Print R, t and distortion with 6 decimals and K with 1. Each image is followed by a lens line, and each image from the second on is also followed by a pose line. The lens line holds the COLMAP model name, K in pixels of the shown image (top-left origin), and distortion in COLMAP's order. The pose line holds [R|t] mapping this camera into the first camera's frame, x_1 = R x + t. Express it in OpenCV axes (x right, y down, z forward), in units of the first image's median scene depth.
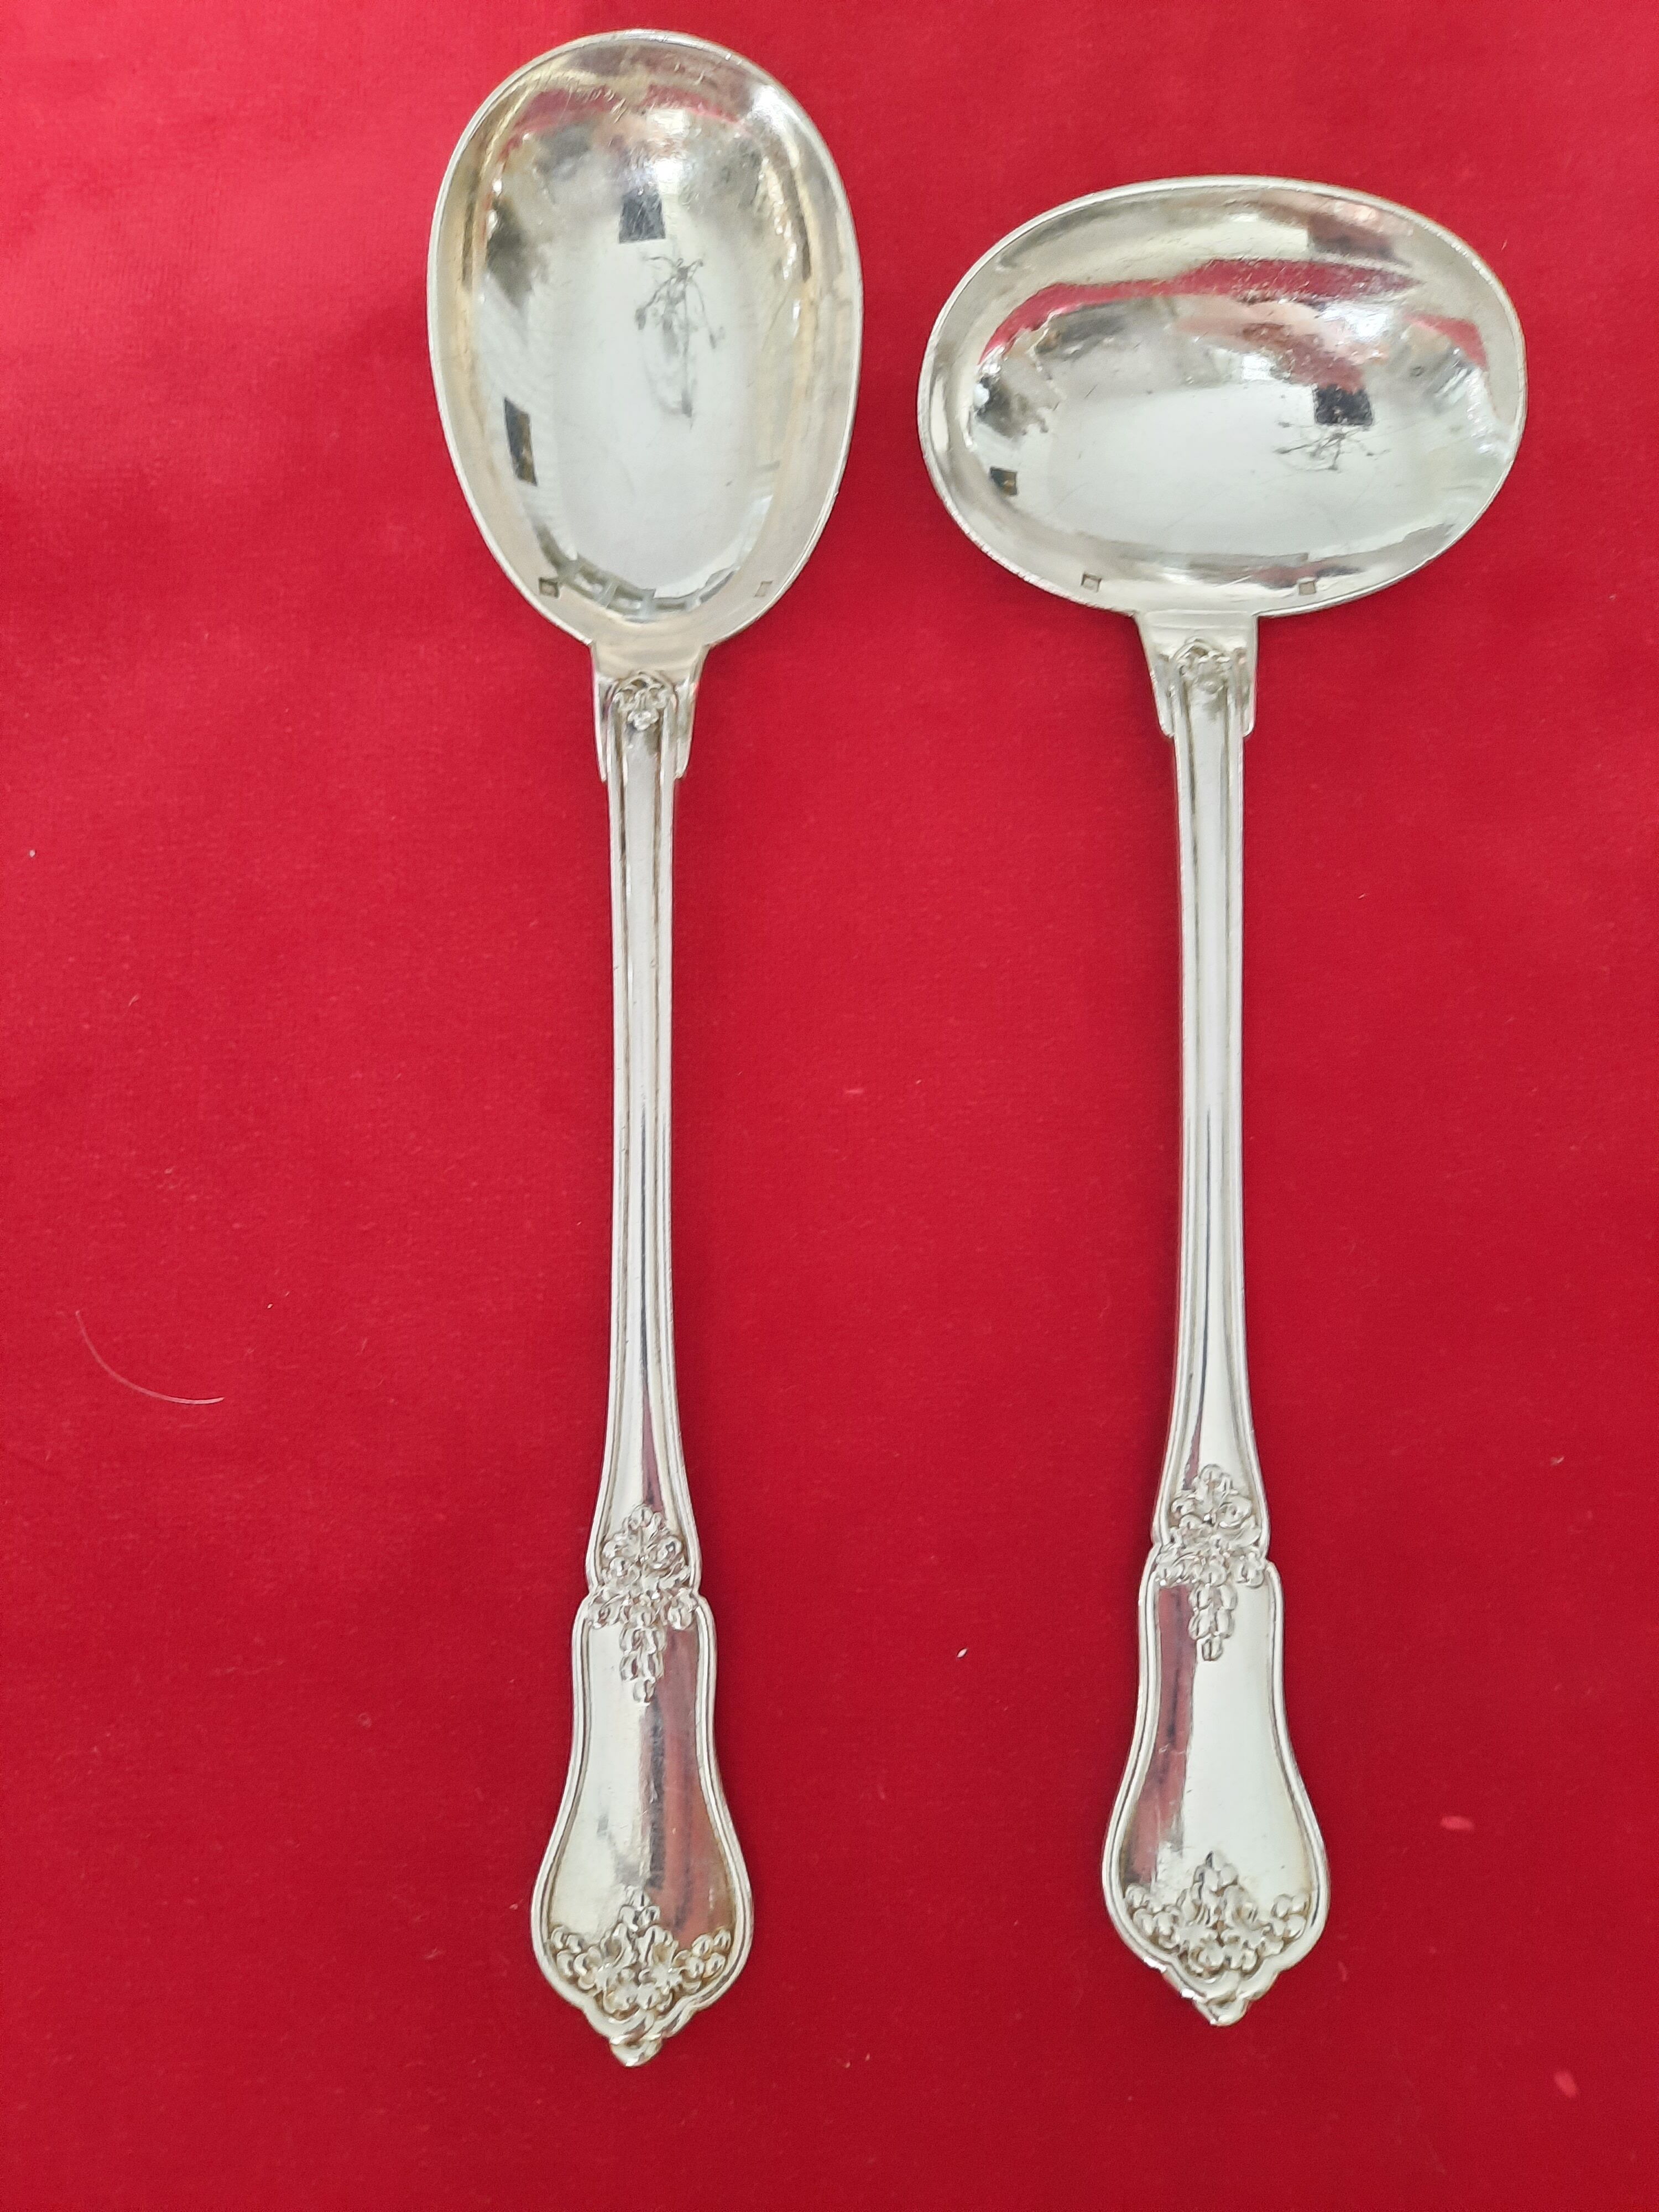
lens RADIAL K [[1631.0, 0, 858.9], [0, 1631.0, 1113.9], [0, 0, 1]] dist [0.035733, -0.084686]
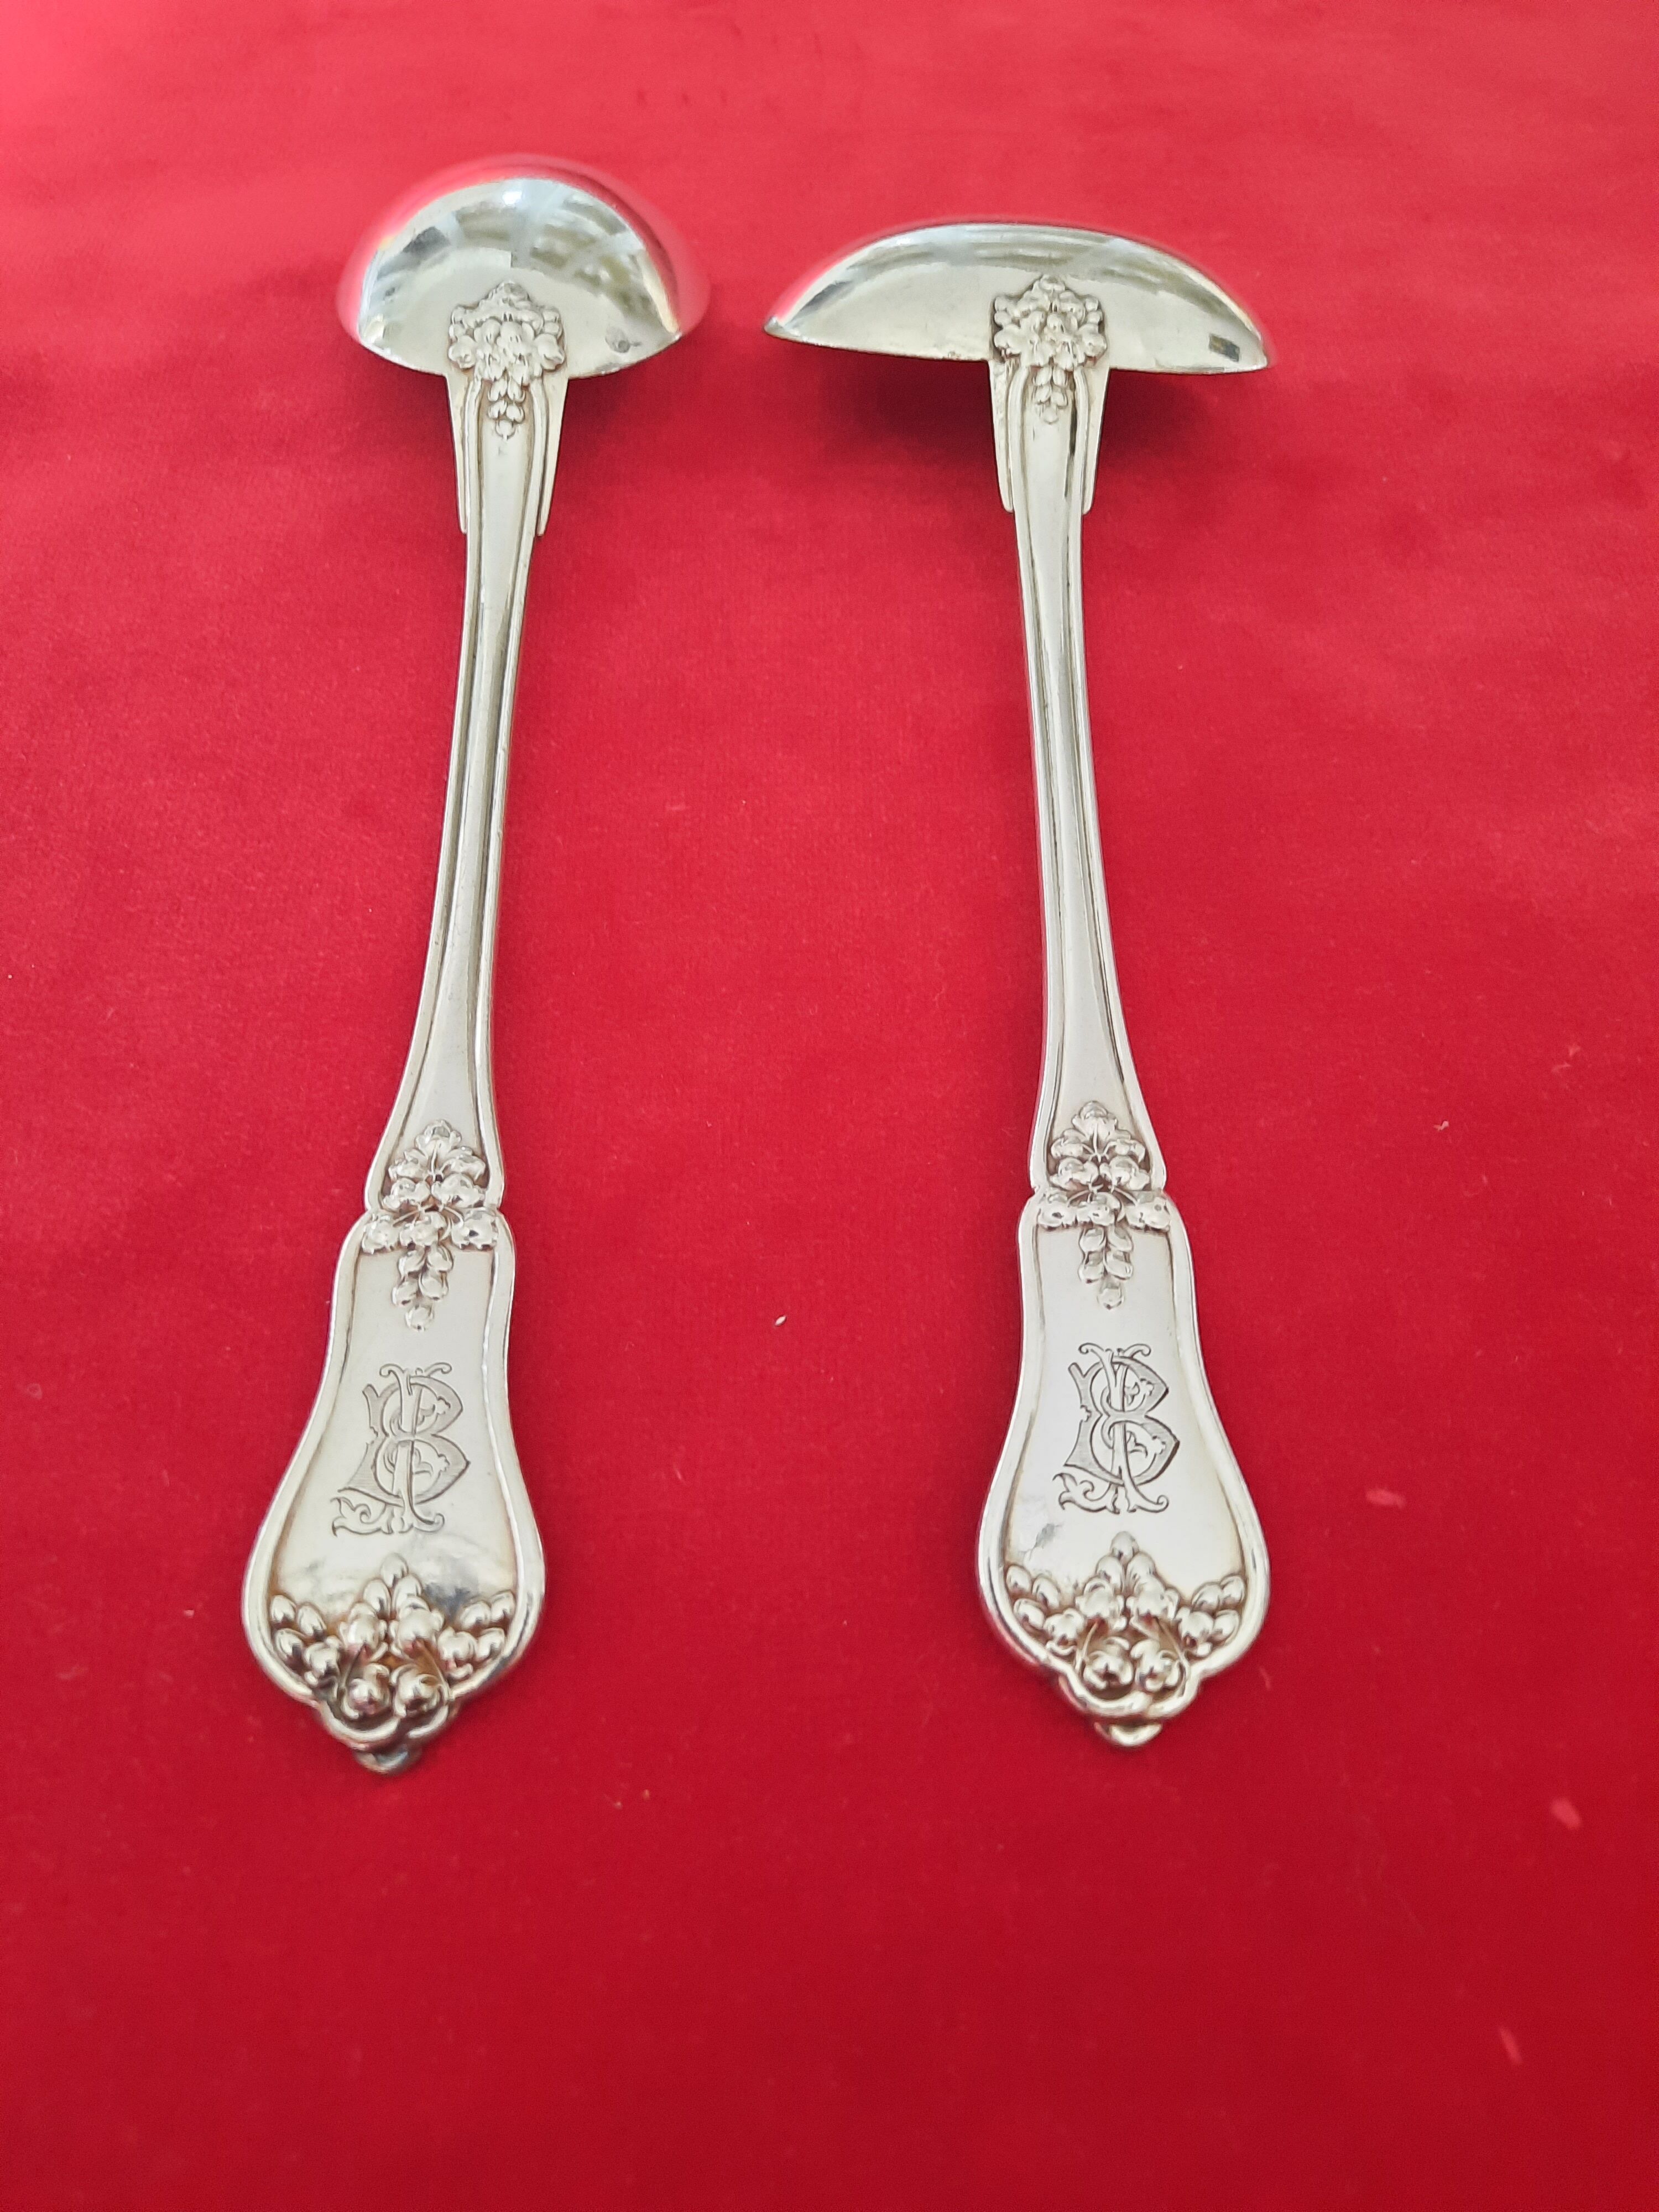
lens RADIAL K [[1631.0, 0, 858.9], [0, 1631.0, 1113.9], [0, 0, 1]] dist [0.035733, -0.084686]
pose [[0.998206, 0.011008, 0.058858, 0.050868], [0.011918, 0.926761, -0.375463, 0.528045], [-0.058681, 0.375490, 0.924967, 0.174819]]
